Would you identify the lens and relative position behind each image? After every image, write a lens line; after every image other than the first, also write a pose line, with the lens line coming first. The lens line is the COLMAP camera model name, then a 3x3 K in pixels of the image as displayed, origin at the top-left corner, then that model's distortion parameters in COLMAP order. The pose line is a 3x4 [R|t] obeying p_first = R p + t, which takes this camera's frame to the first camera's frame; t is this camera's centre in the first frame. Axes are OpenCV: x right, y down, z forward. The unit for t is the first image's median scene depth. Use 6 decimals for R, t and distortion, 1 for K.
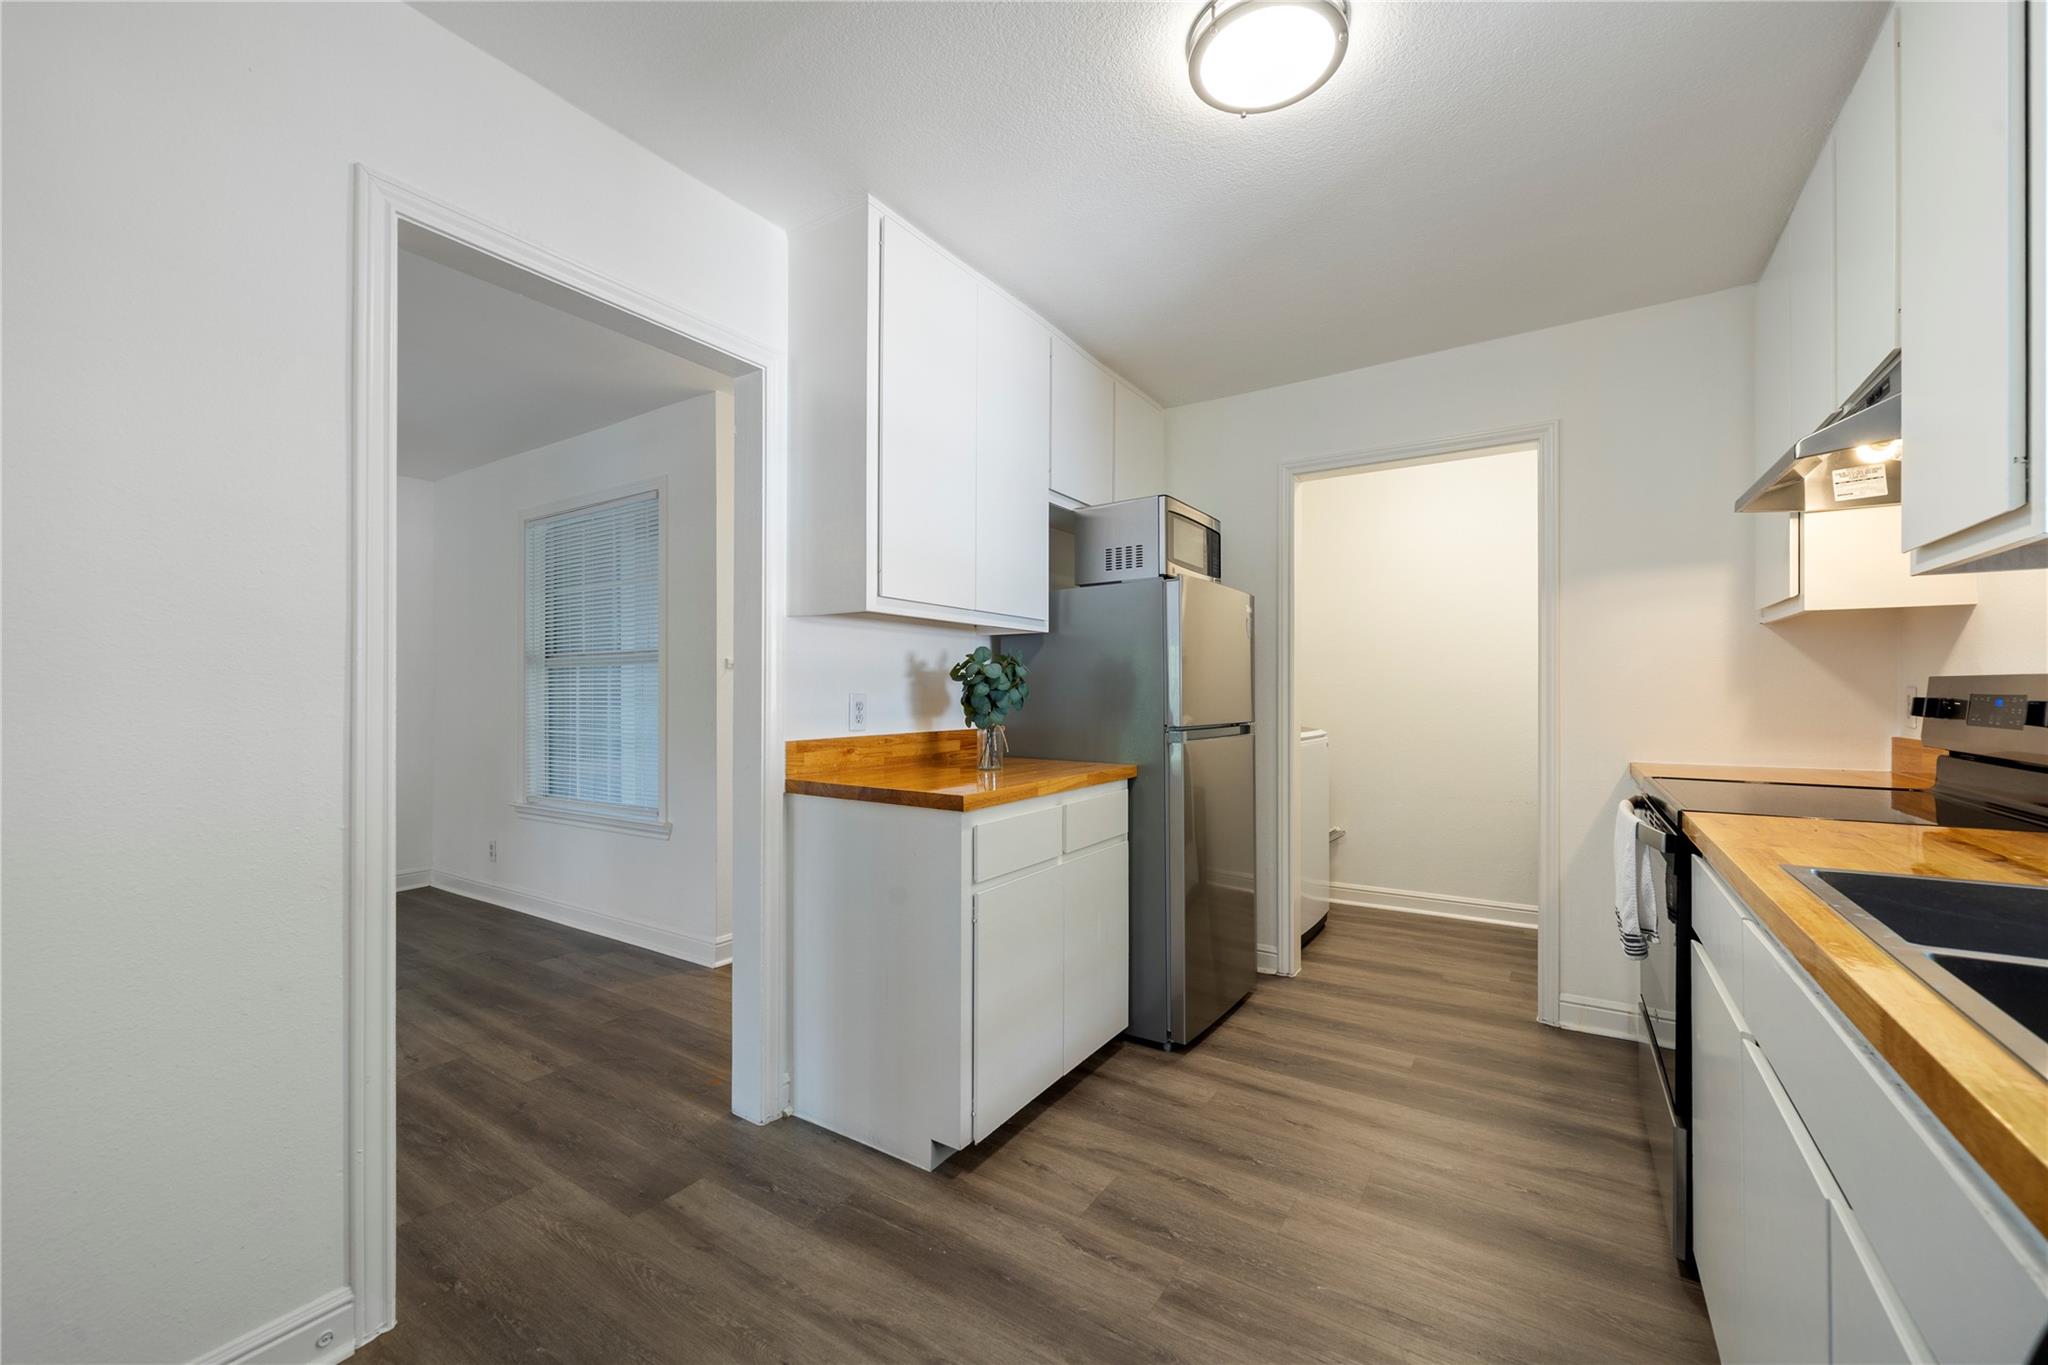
lens RADIAL K [[812.9, 0, 1028.4], [0, 812.9, 685.0], [0, 0, 1]] dist [-0.001892, 0.000118]
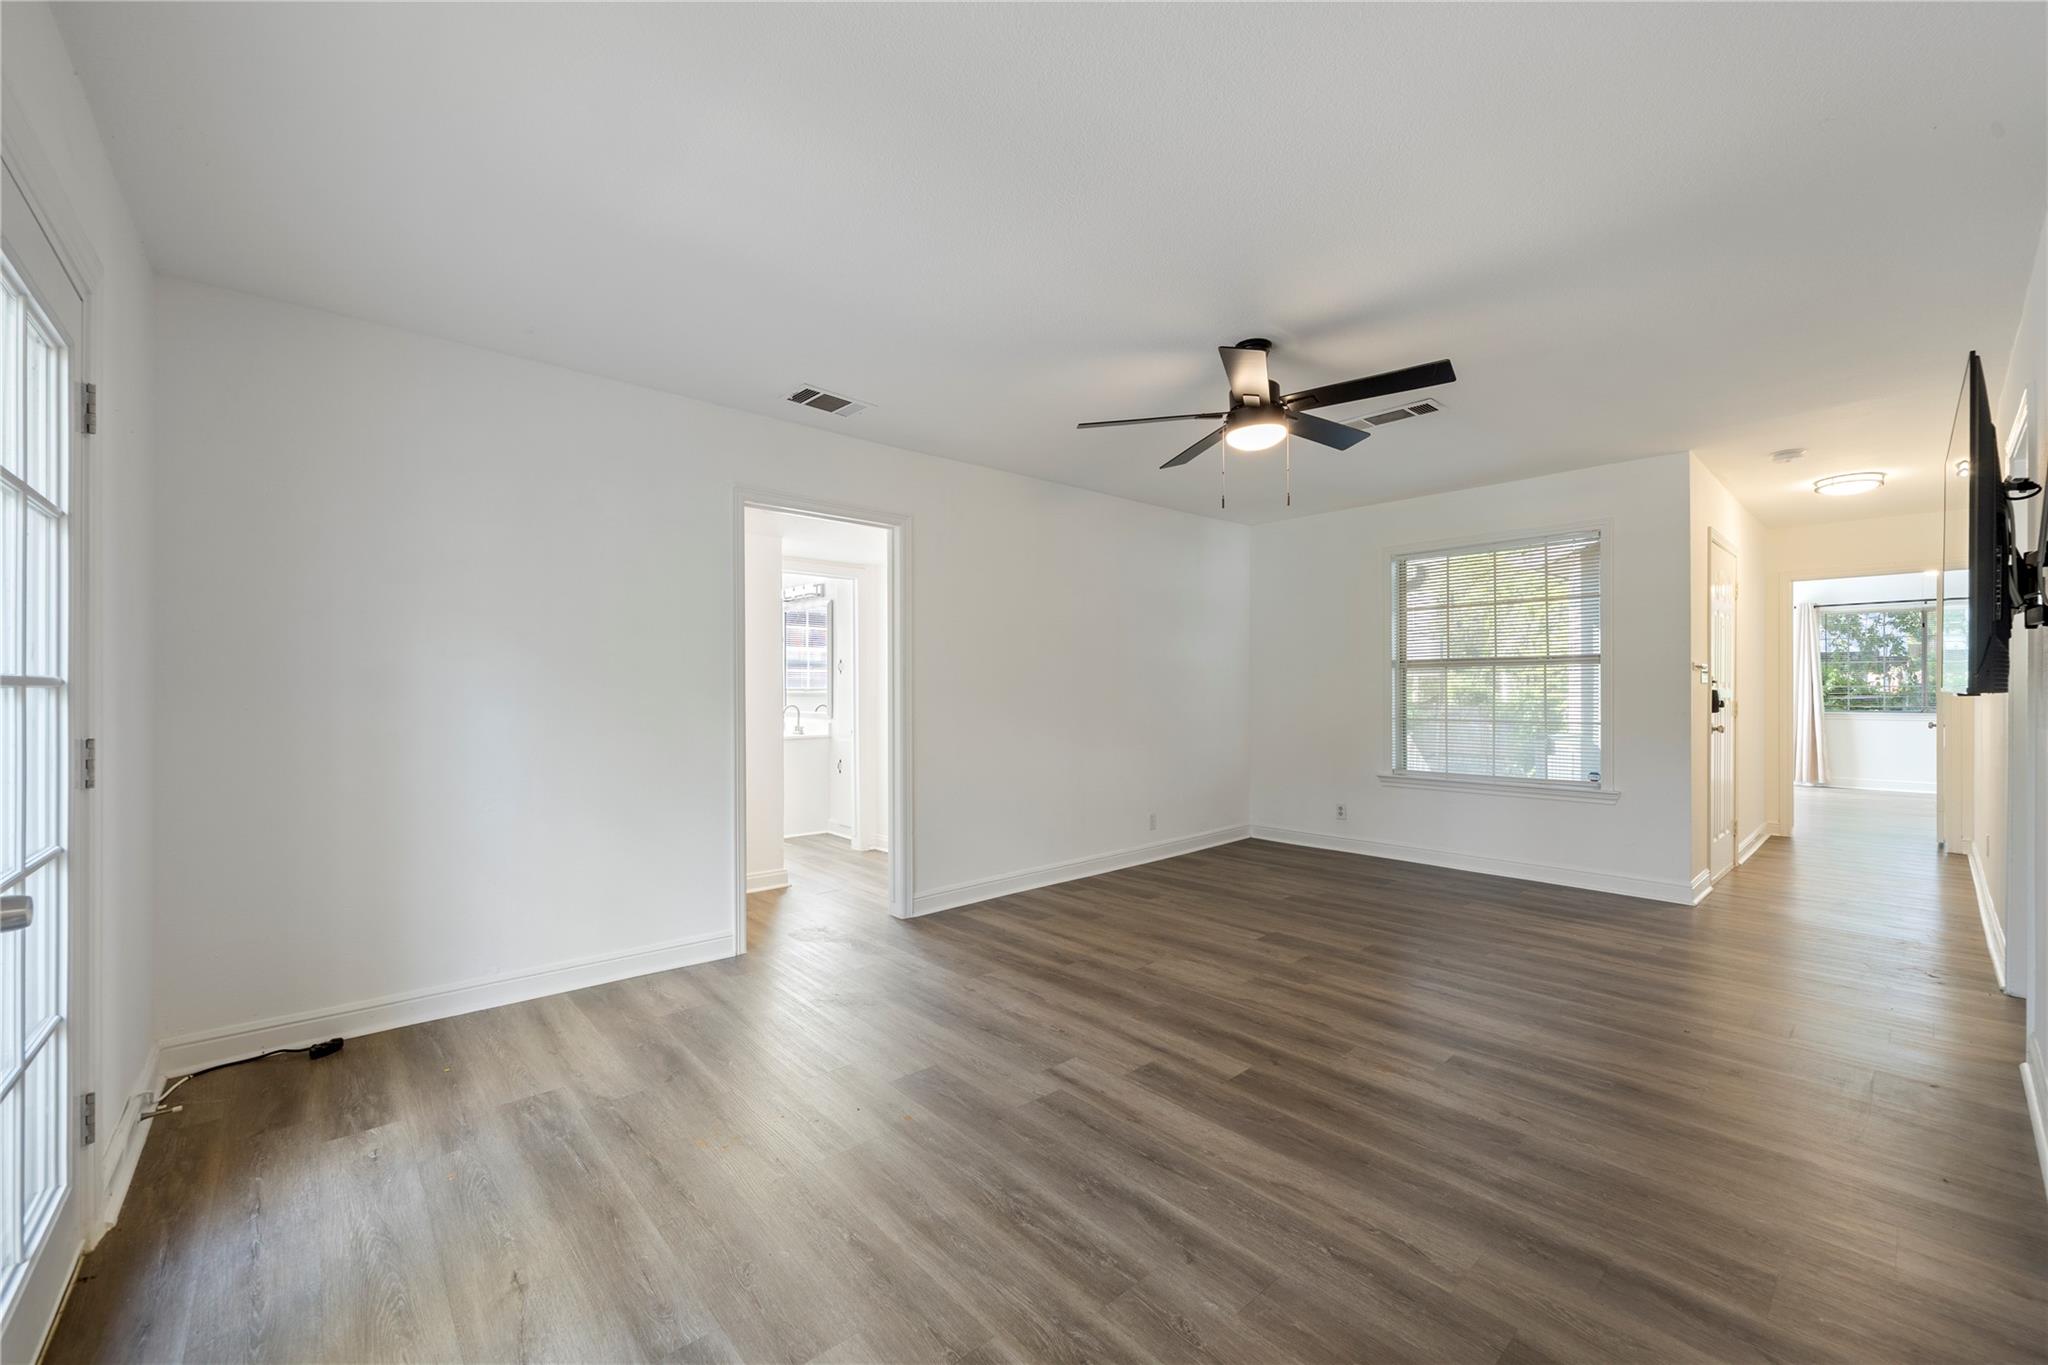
lens RADIAL K [[809.2, 0, 1034.1], [0, 809.2, 686.8], [0, 0, 1]] dist [-0.002593, 0.000075]
pose [[0.966839, 0.000165, -0.255385, -1.400175], [0.001510, 0.999979, 0.006363, -0.004164], [0.255381, -0.006538, 0.966818, -0.637944]]
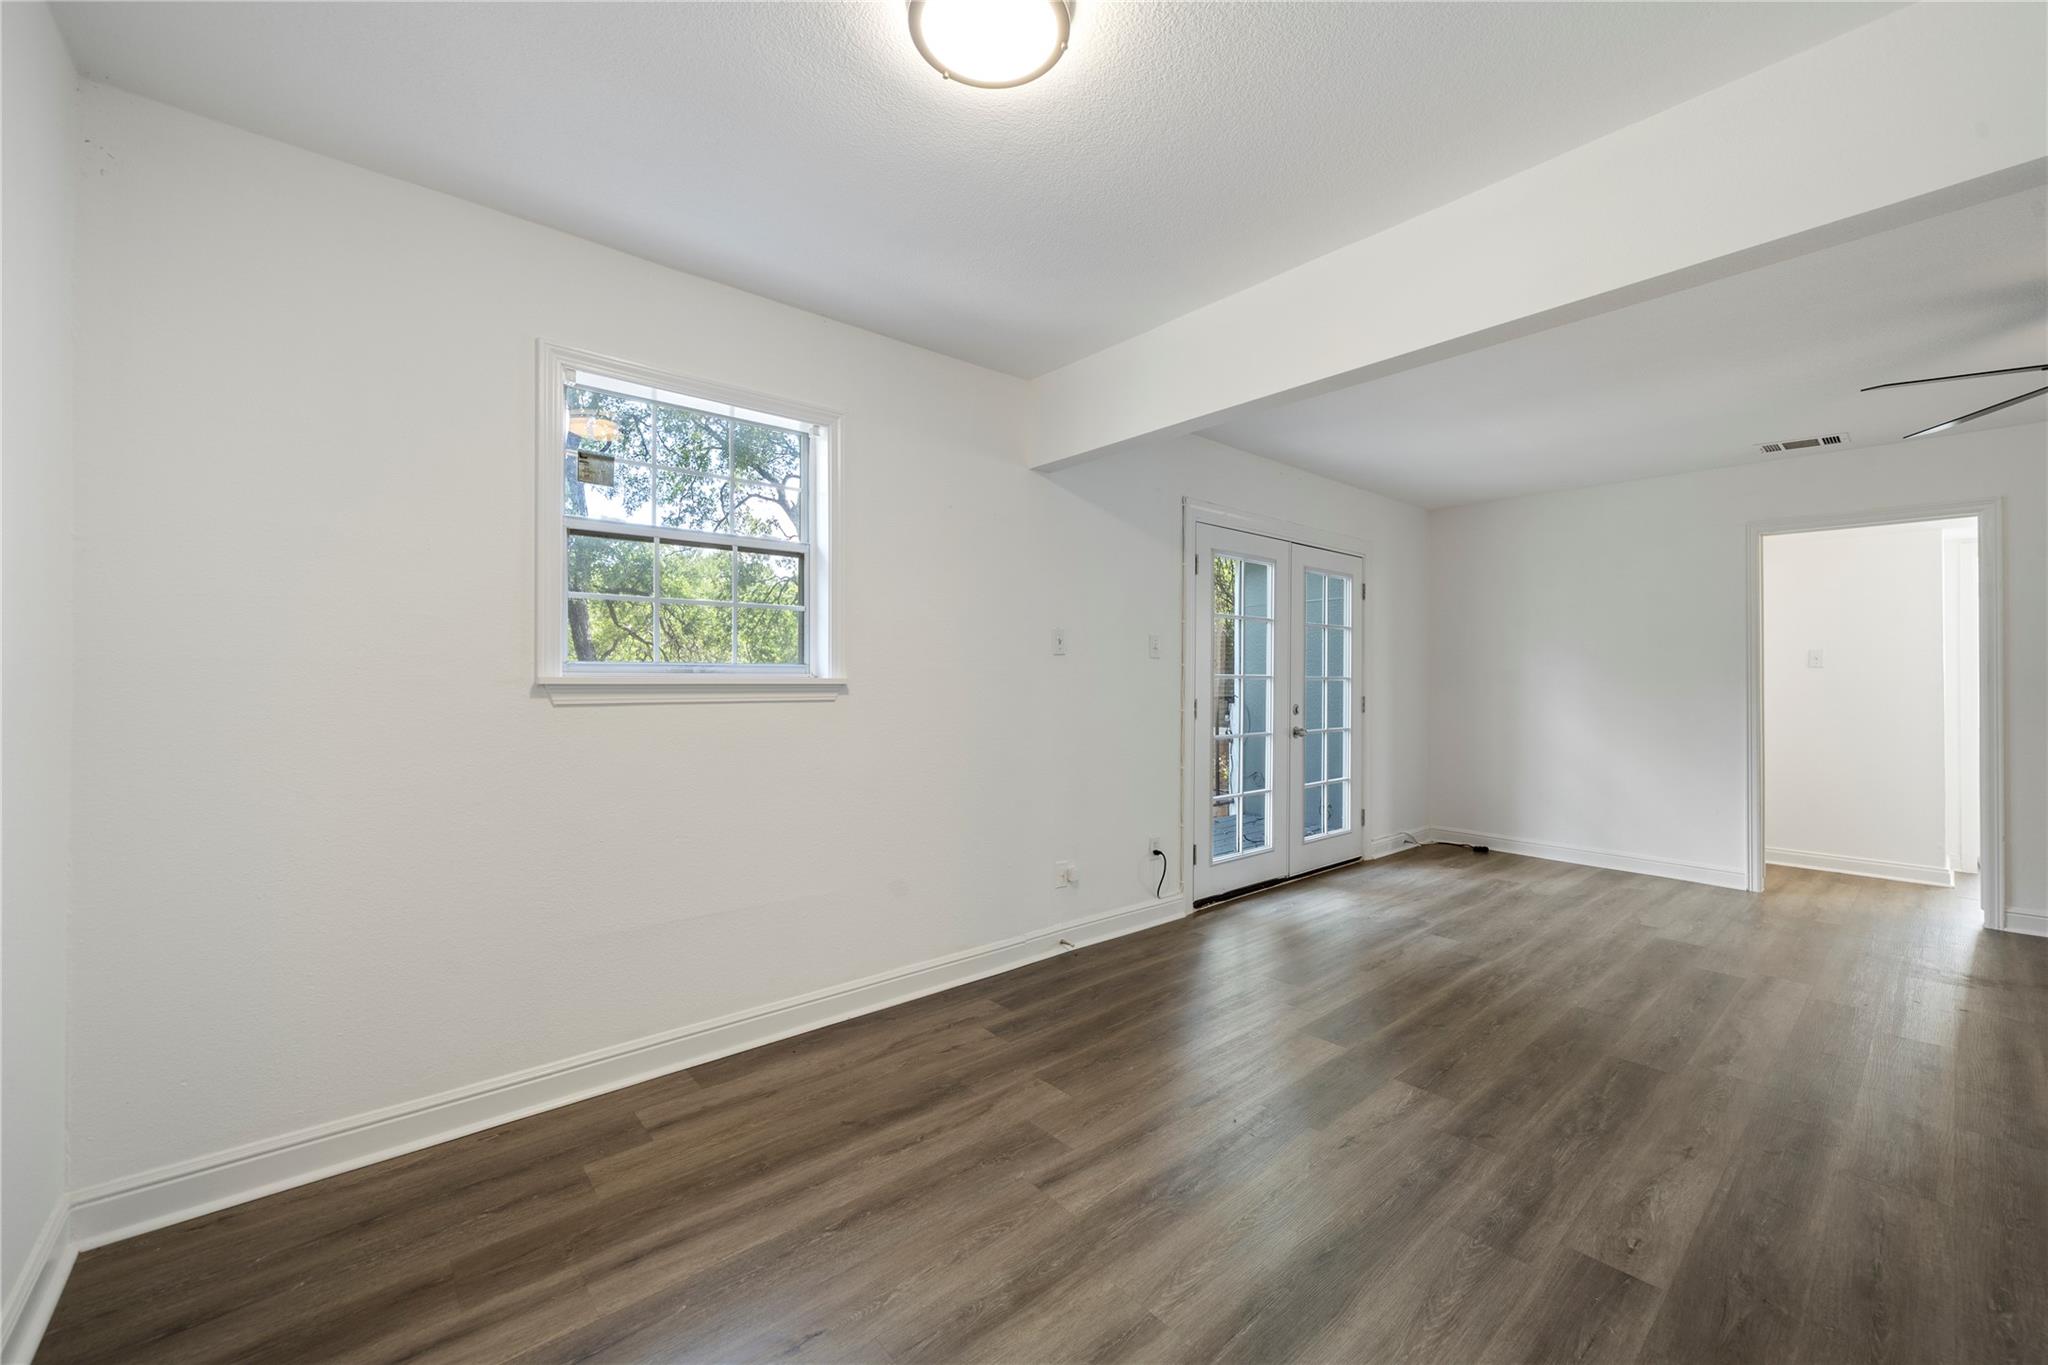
lens RADIAL K [[807.6, 0, 1031.1], [0, 807.6, 671.4], [0, 0, 1]] dist [0.000136, 0.000127]
pose [[-0.269000, -0.007777, -0.963109, -0.106566], [0.005474, 0.999939, -0.009604, -0.008168], [0.963125, -0.007855, -0.268941, -0.466111]]
